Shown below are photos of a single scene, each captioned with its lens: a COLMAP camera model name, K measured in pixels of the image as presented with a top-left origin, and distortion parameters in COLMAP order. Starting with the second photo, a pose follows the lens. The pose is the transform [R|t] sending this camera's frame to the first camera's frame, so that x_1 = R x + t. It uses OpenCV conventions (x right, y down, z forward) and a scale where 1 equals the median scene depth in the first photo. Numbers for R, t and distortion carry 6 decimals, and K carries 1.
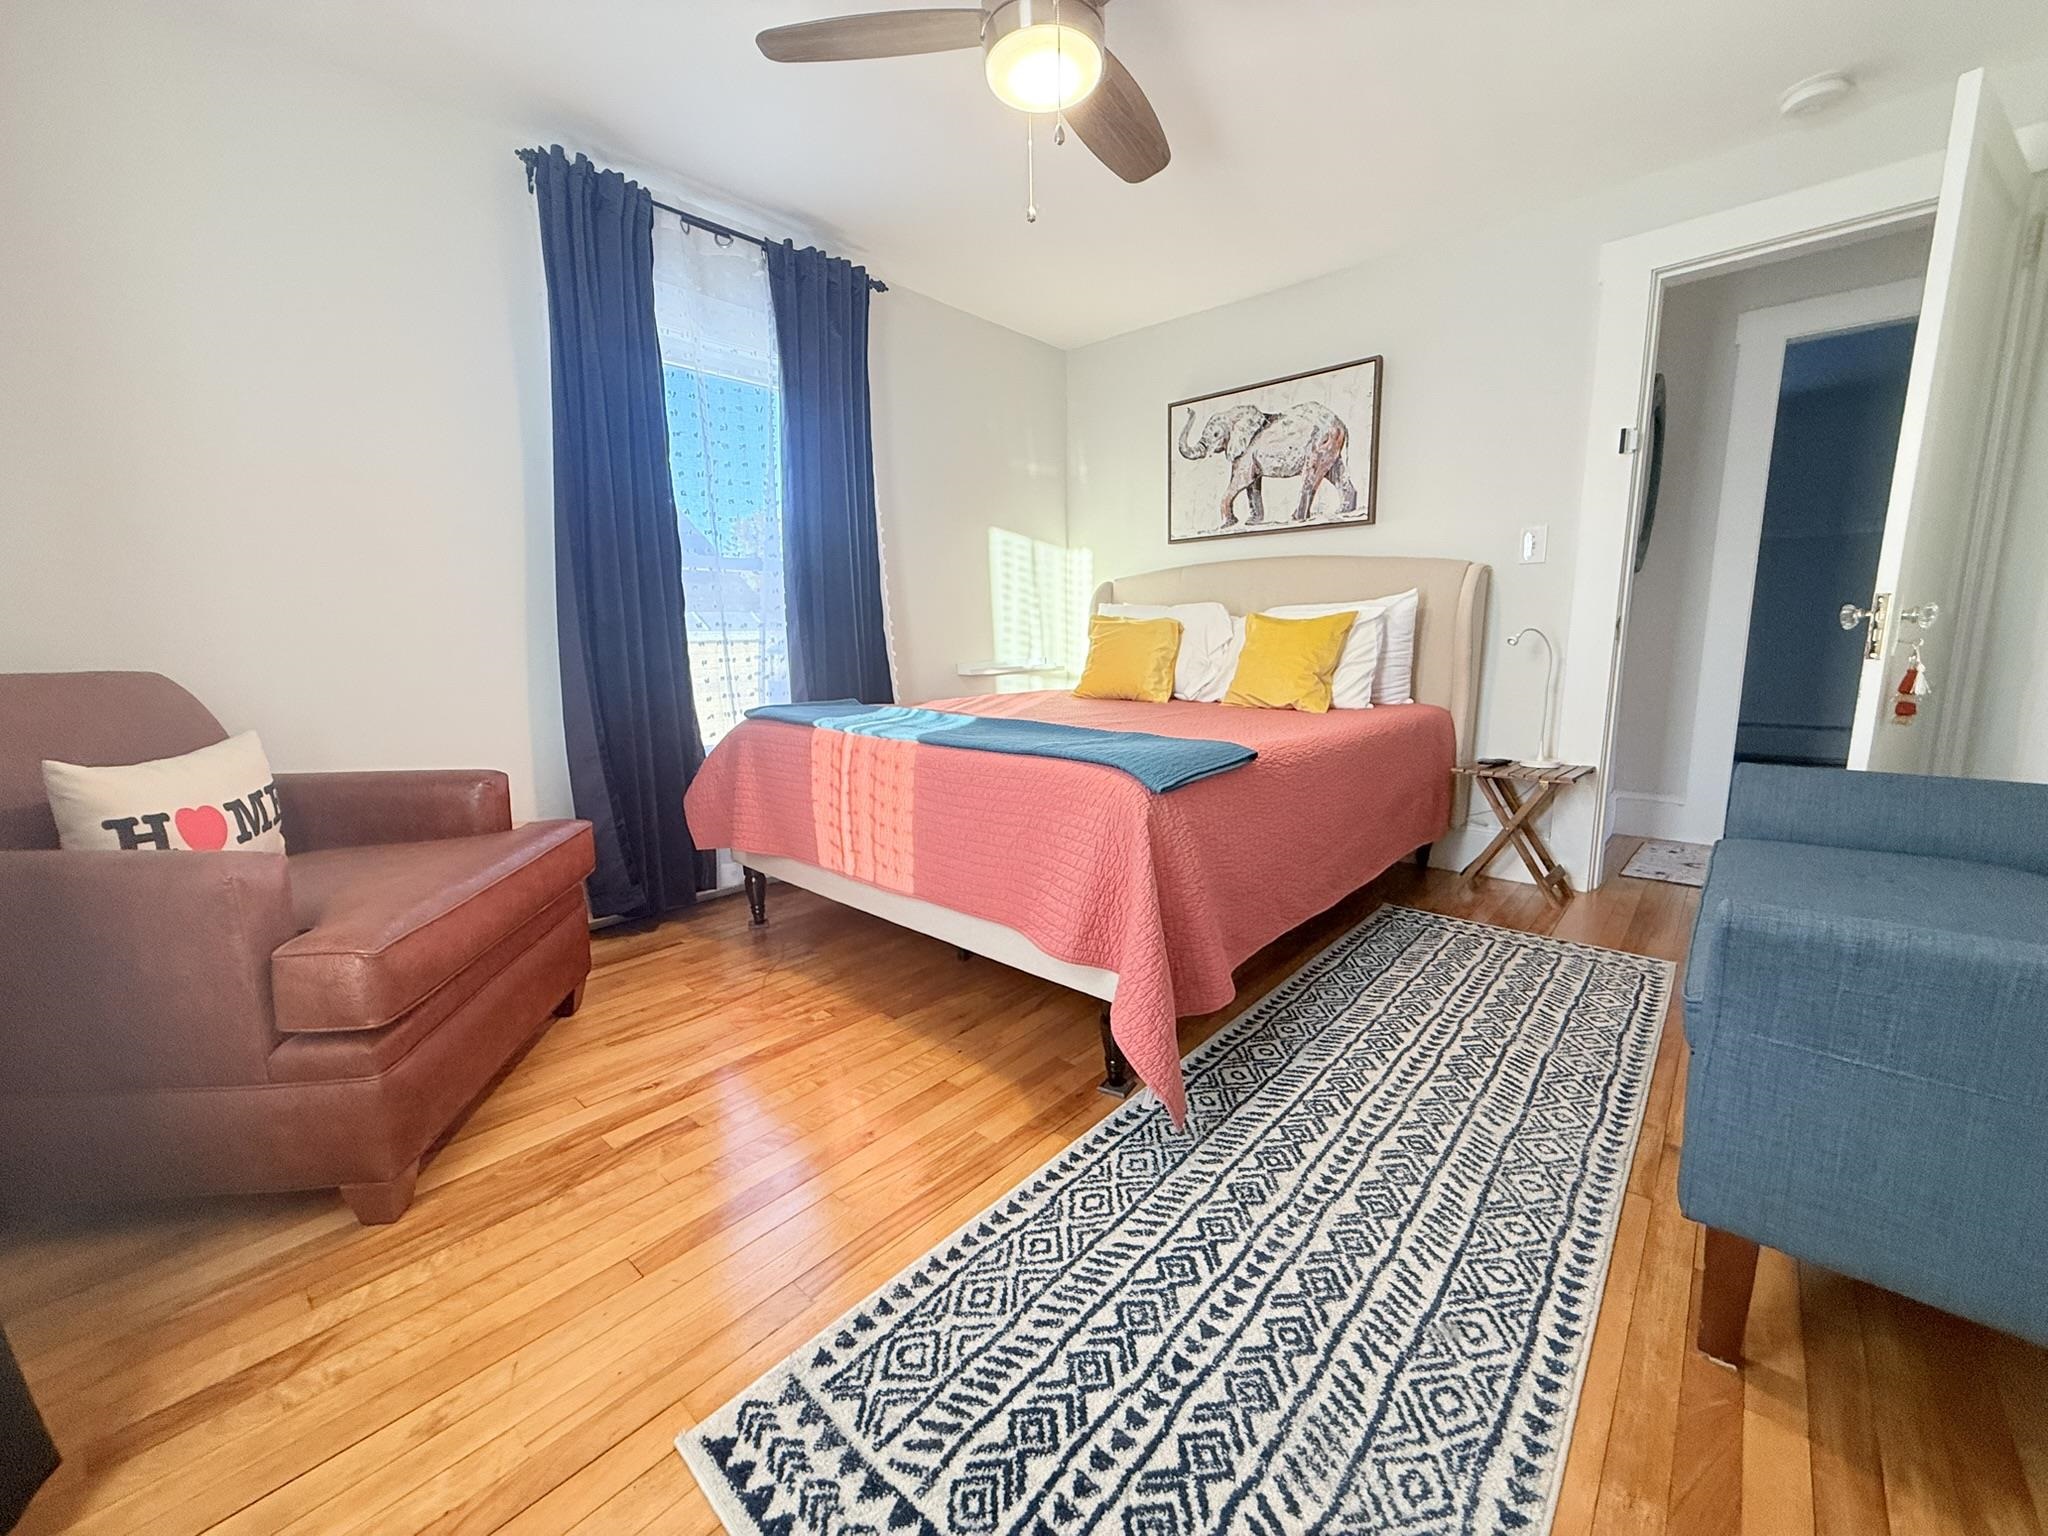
lens RADIAL K [[973.1, 0, 1026.2], [0, 973.1, 729.8], [0, 0, 1]] dist [-0.000440, -0.000377]
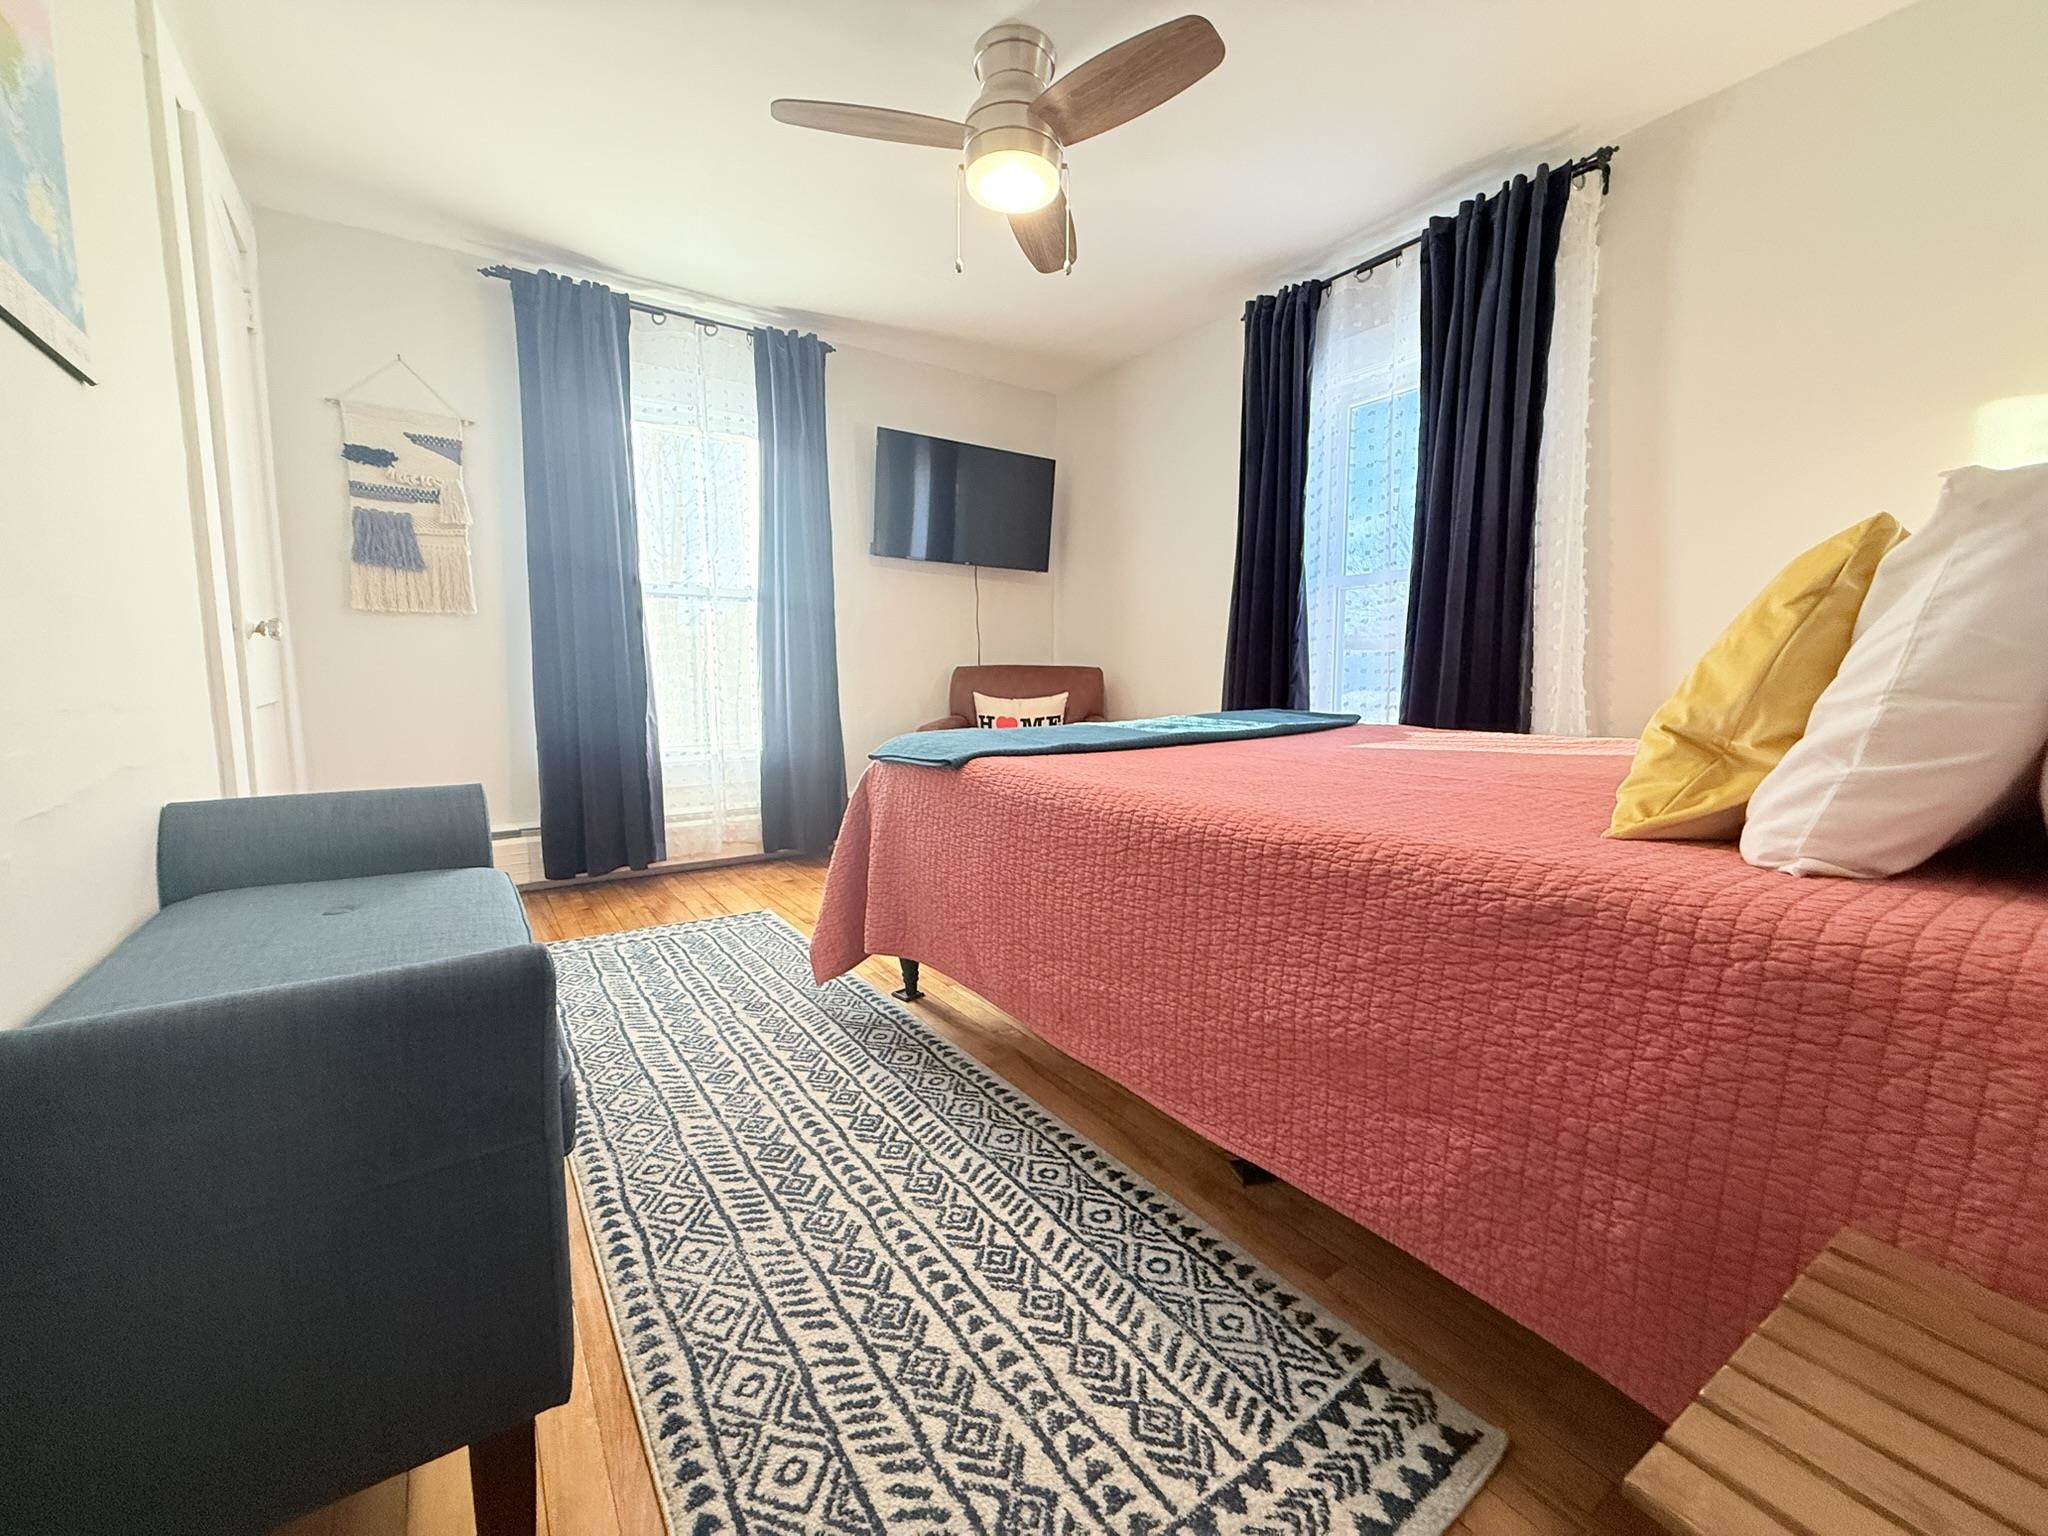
lens RADIAL K [[816.5, 0, 1015.2], [0, 816.5, 768.1], [0, 0, 1]] dist [0.001605, 0.000007]
pose [[-0.310613, 0.147087, -0.939087, 1.016171], [-0.072113, 0.981461, 0.177576, -0.147184], [0.947797, 0.122878, -0.294248, 1.357892]]
